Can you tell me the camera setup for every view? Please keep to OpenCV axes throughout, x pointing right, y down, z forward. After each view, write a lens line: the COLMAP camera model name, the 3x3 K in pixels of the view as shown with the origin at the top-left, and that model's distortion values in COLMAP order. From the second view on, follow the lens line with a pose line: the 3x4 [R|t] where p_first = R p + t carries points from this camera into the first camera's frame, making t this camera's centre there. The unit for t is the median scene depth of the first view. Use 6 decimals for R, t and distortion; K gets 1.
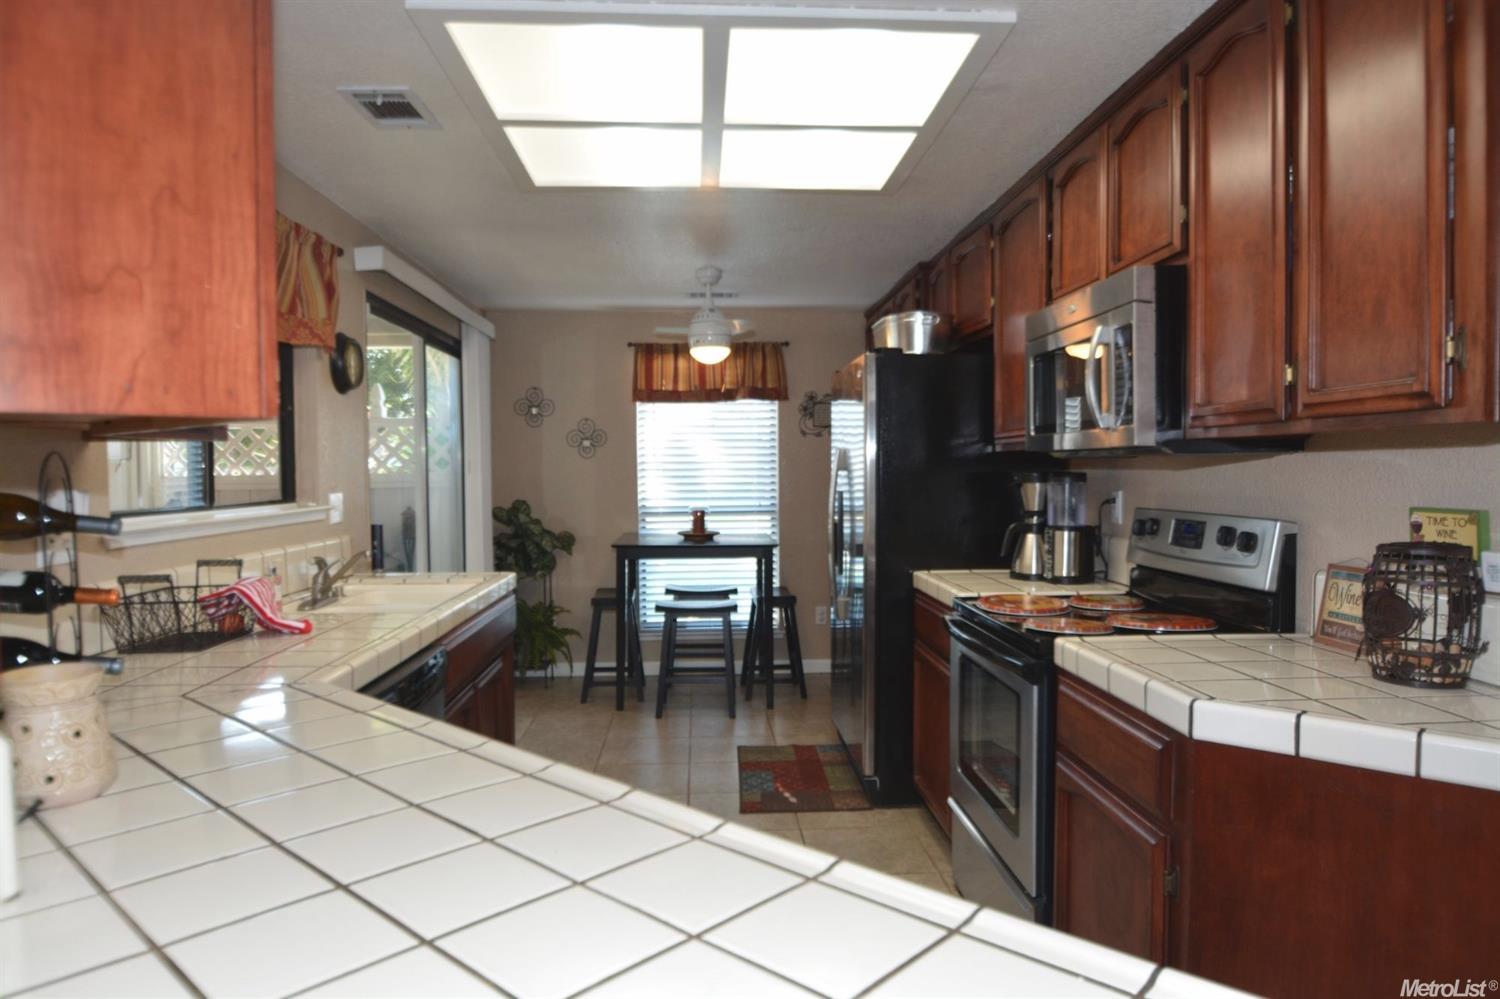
lens RADIAL K [[958.3, 0, 755.3], [0, 958.3, 490.8], [0, 0, 1]] dist [-0.026757, -0.001386]
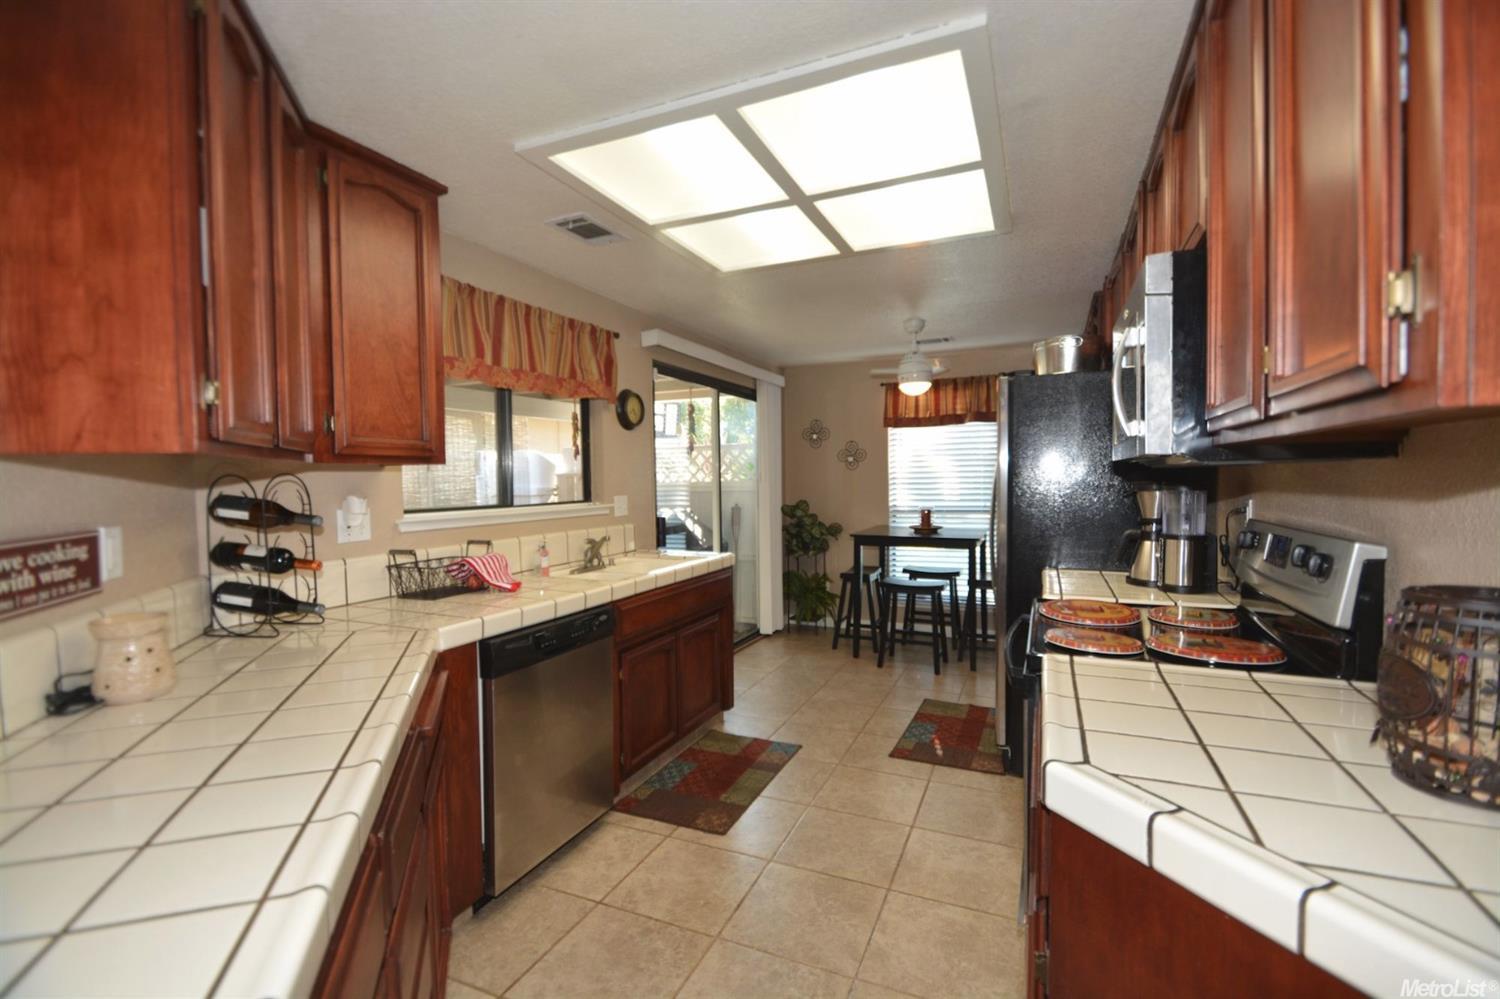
lens RADIAL K [[658.6, 0, 749.1], [0, 658.6, 501.1], [0, 0, 1]] dist [0.010791, -0.012591]
pose [[0.888407, 0.010854, -0.458929, 0.231608], [-0.003943, 0.999864, 0.016014, -0.007768], [0.459040, -0.012417, 0.888329, 0.172893]]
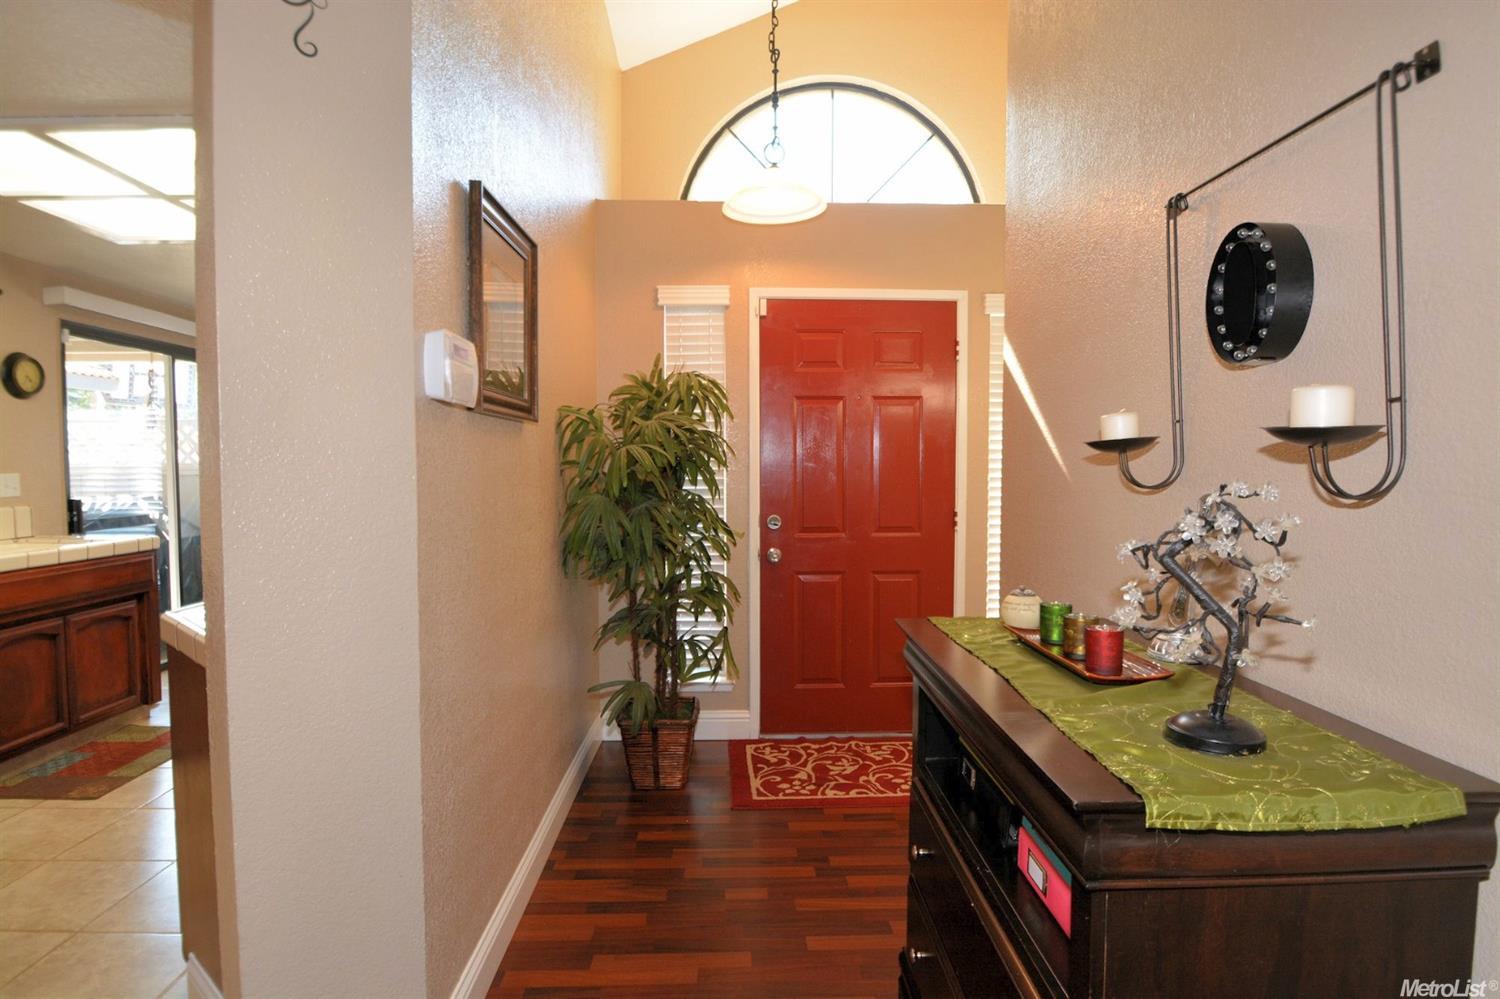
lens RADIAL K [[832.0, 0, 750.7], [0, 832.0, 494.9], [0, 0, 1]] dist [-0.026095, -0.001286]
pose [[0.999372, 0.006897, -0.034766, 0.664485], [-0.006268, 0.999815, 0.018177, 0.004685], [0.034885, -0.017948, 0.999230, -0.100787]]
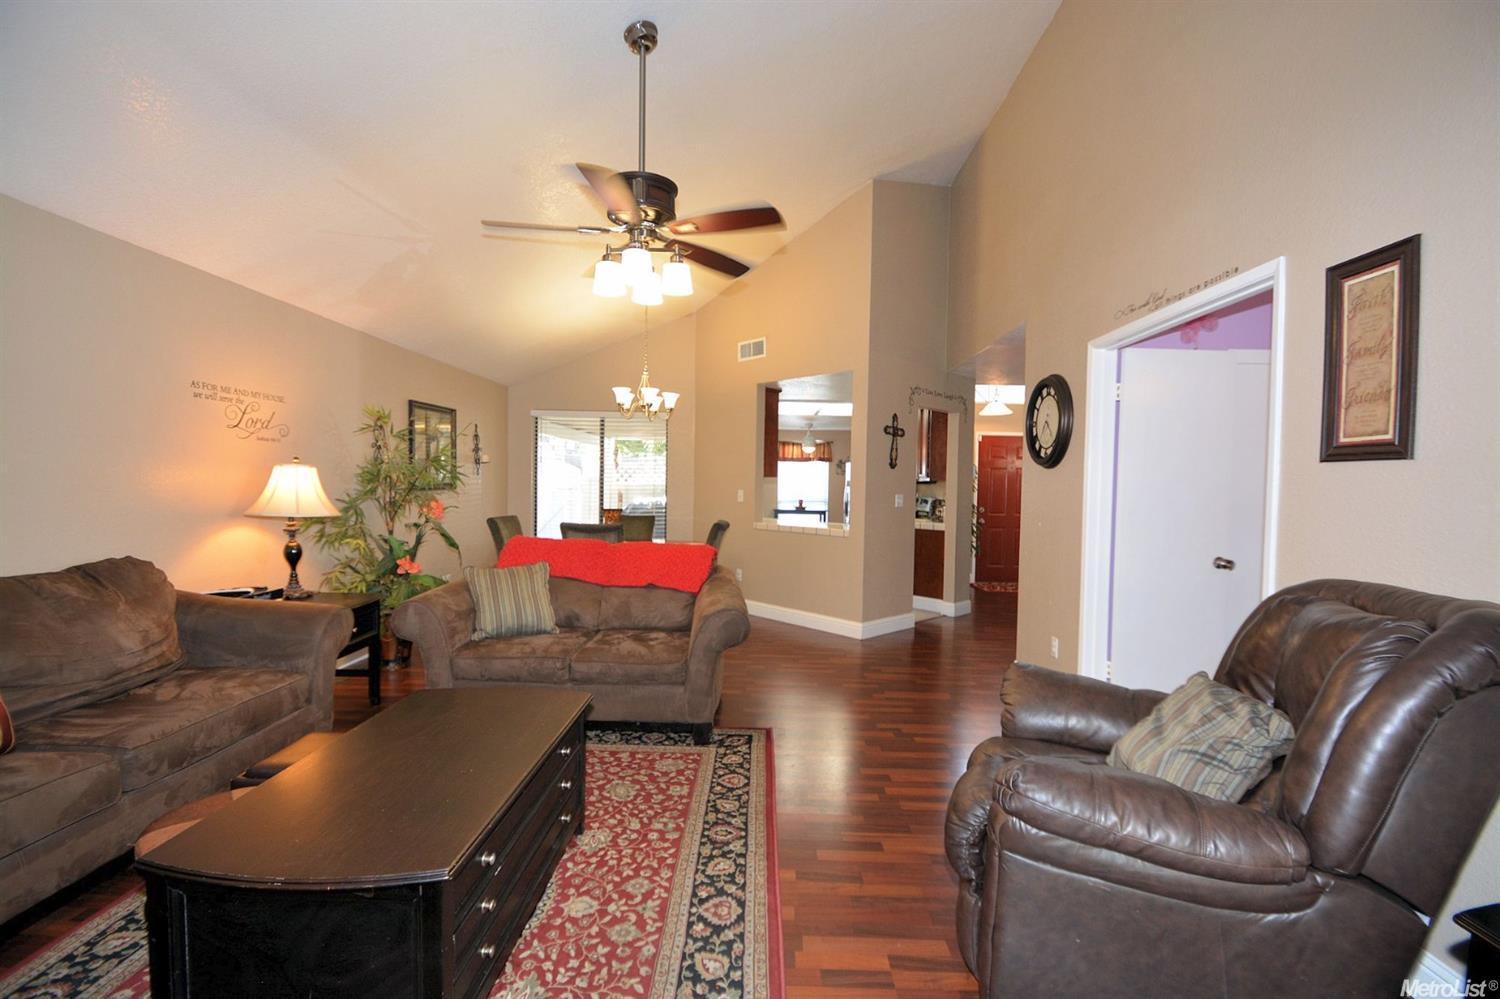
lens RADIAL K [[658.6, 0, 752.6], [0, 658.6, 503.9], [0, 0, 1]] dist [0.010791, -0.012591]
pose [[0.996694, 0.027902, -0.076302, -0.089153], [-0.027782, 0.999611, 0.002629, 0.056222], [0.076346, -0.000501, 0.997081, -1.757342]]
